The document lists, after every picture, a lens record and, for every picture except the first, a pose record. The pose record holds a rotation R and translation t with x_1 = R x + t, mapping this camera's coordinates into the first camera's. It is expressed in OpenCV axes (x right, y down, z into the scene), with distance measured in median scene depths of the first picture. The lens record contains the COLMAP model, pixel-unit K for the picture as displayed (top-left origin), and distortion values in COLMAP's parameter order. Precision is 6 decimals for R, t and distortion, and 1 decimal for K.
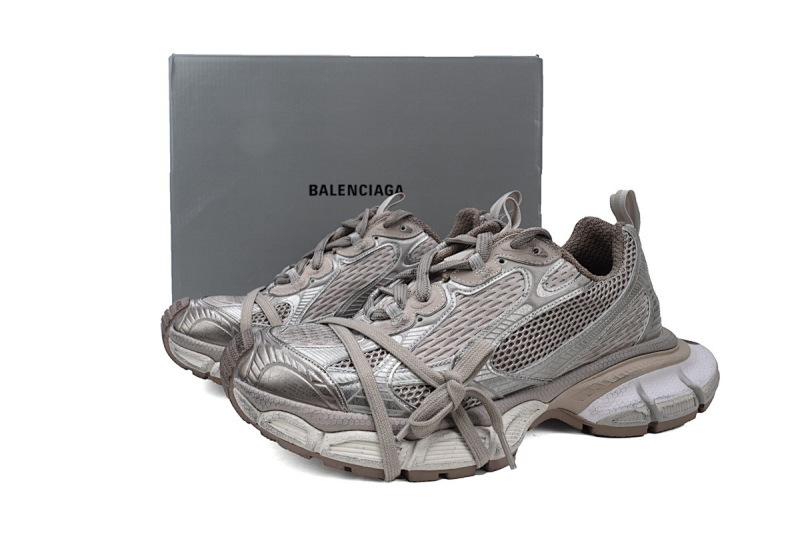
lens RADIAL K [[647.2, 0, 400.0], [0, 647.2, 266.5], [0, 0, 1]] dist [0.000498, -0.000748]
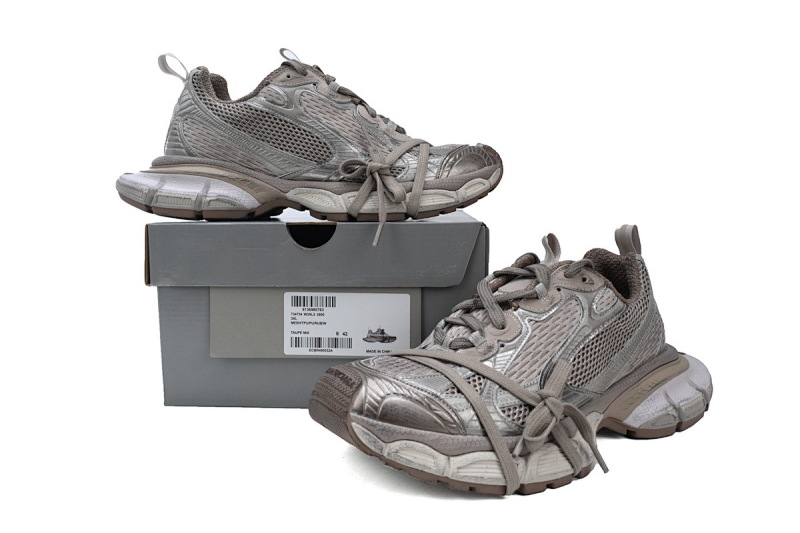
lens RADIAL K [[647.2, 0, 400.0], [0, 647.2, 266.5], [0, 0, 1]] dist [0.000498, -0.000748]
pose [[0.964749, -0.024975, 0.261984, -0.423777], [0.037820, 0.998311, -0.044101, -0.009230], [-0.260440, 0.052455, 0.964064, -0.013052]]
